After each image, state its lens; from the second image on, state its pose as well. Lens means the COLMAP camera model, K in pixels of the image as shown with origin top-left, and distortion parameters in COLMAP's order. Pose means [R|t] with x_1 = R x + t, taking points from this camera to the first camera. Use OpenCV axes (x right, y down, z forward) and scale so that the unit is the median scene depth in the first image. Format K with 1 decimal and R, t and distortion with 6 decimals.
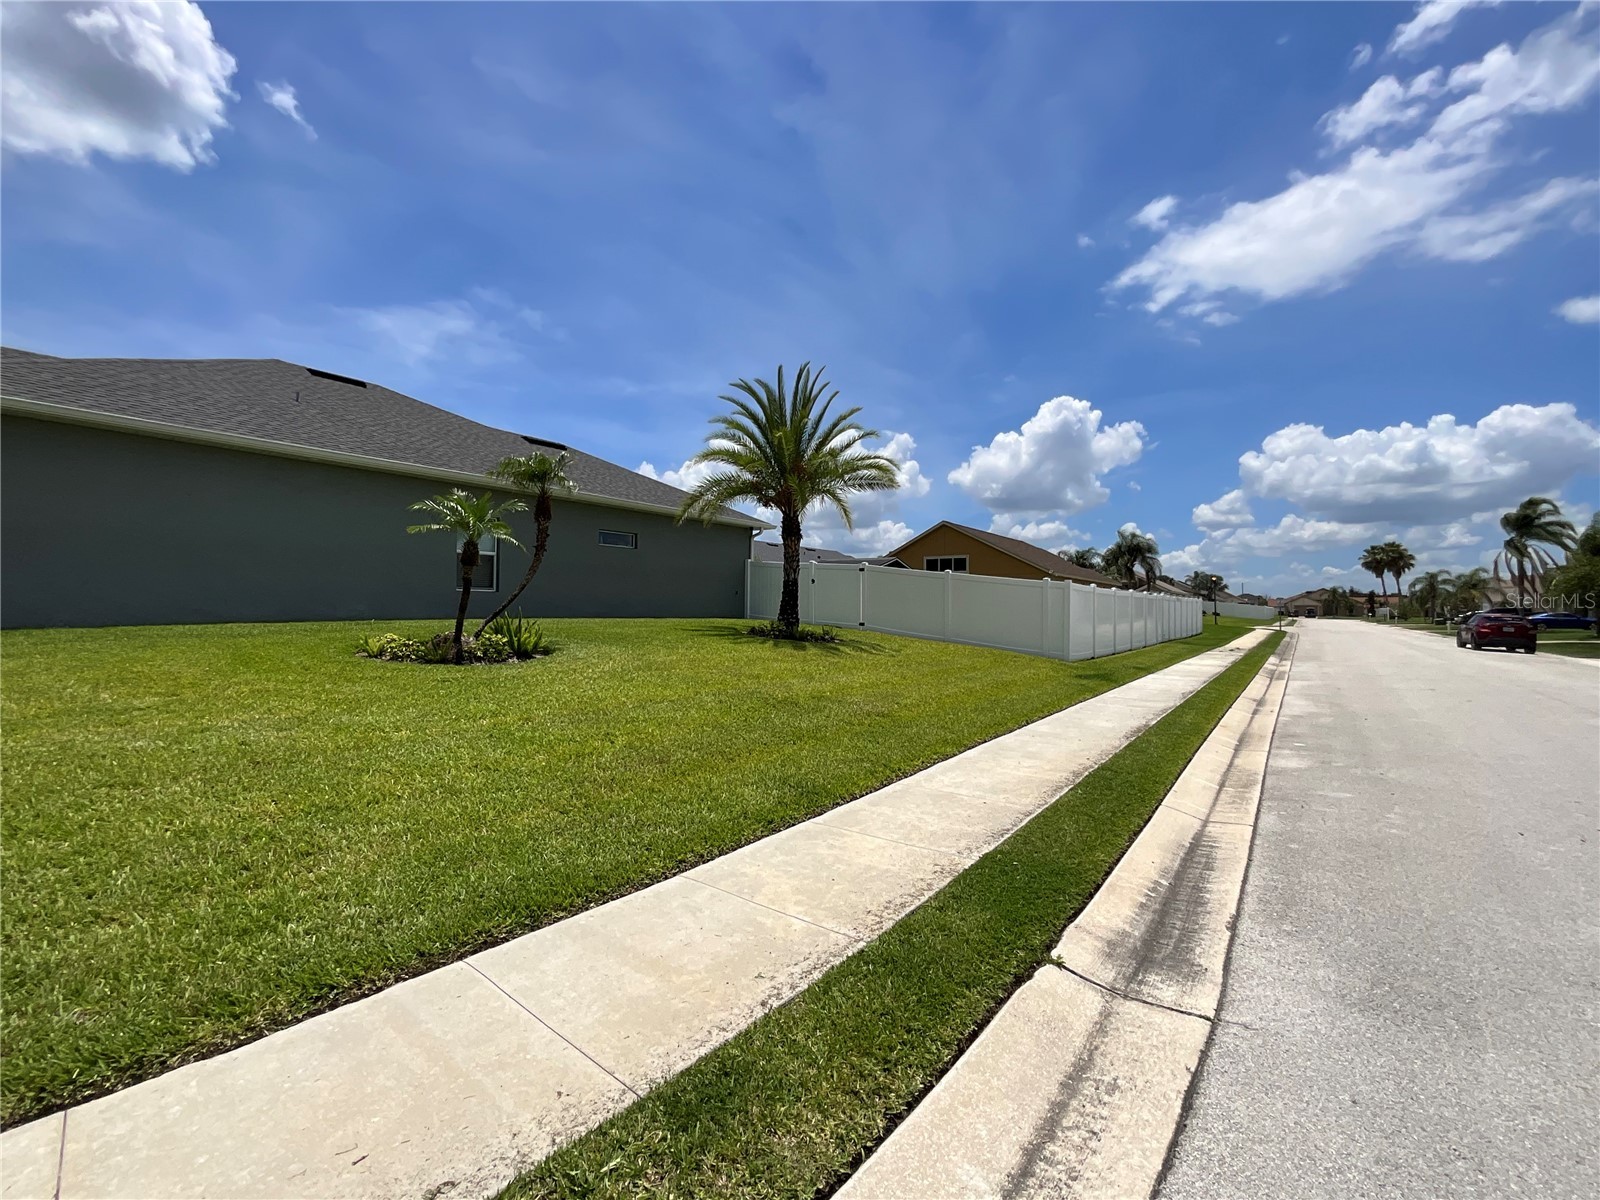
lens RADIAL K [[687.9, 0, 793.4], [0, 687.9, 609.9], [0, 0, 1]] dist [0.003917, 0.000808]
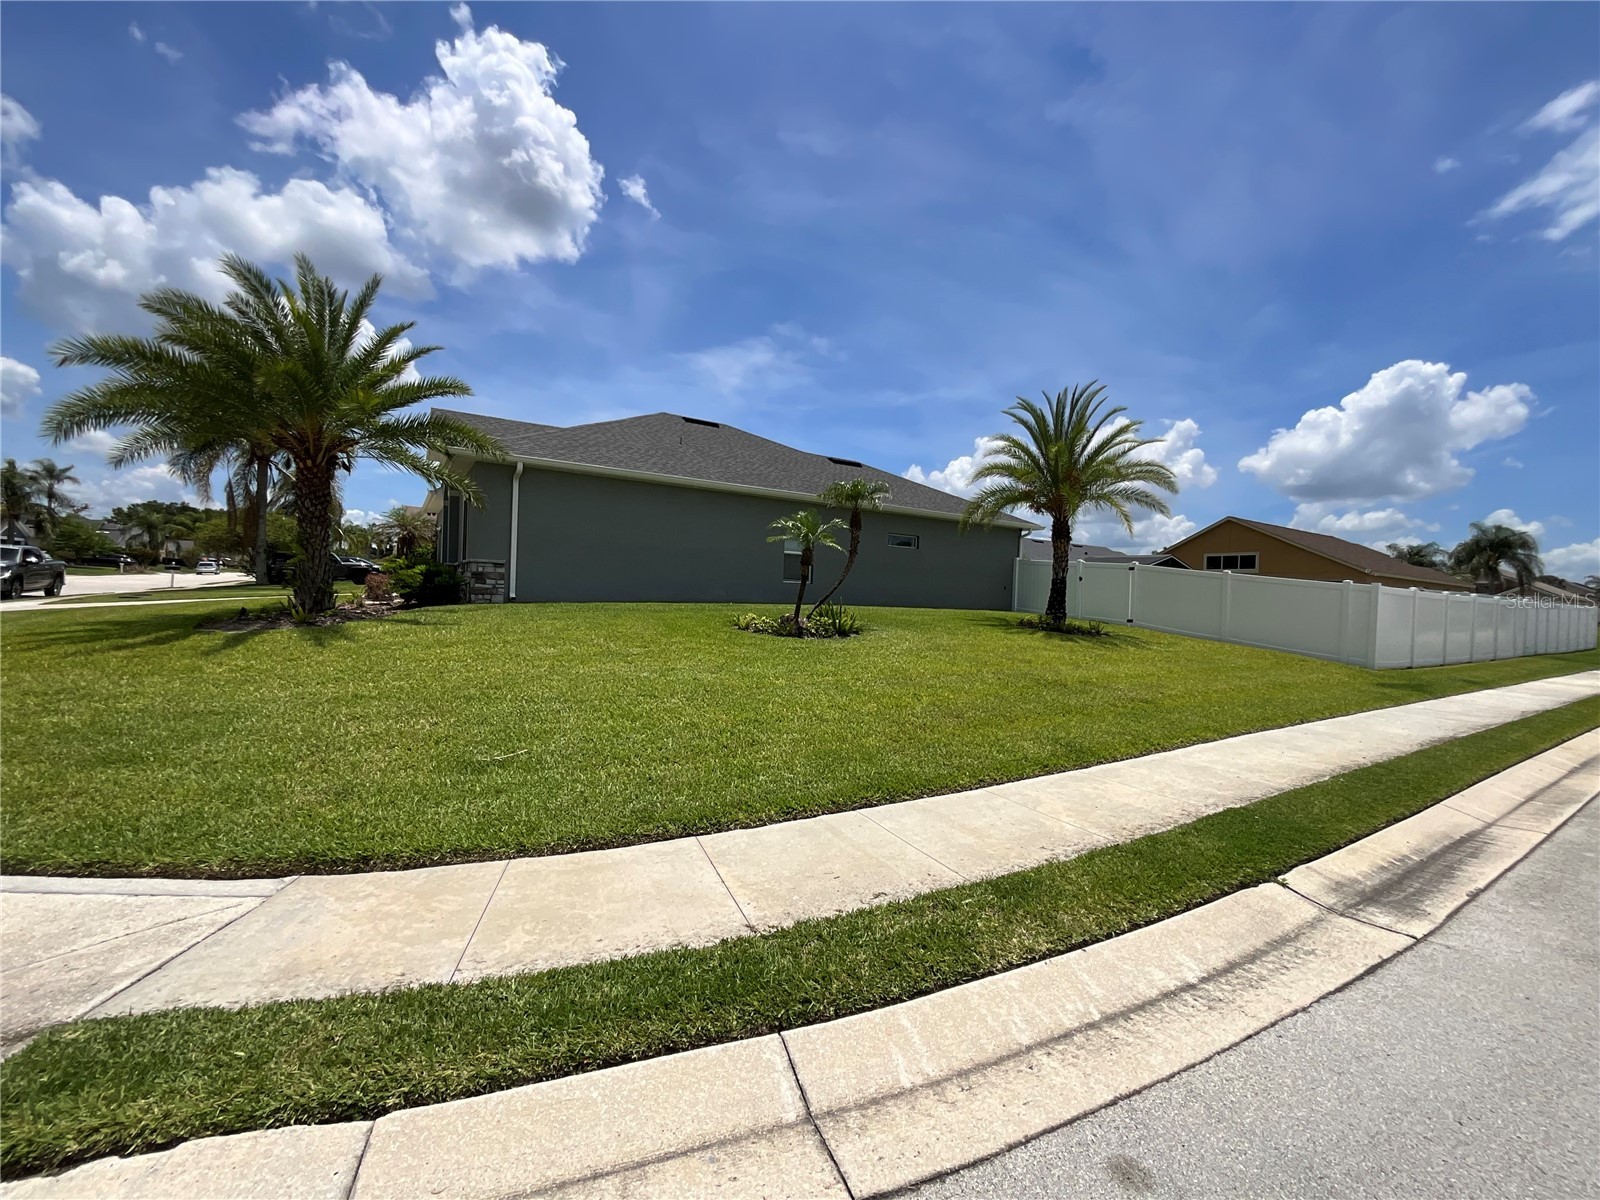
lens RADIAL K [[647.3, 0, 798.1], [0, 647.3, 588.9], [0, 0, 1]] dist [-0.003363, 0.001176]
pose [[0.928787, 0.023078, -0.369894, -0.012158], [-0.028994, 0.999525, -0.010440, -0.004581], [0.369477, 0.020421, 0.929015, -0.181121]]
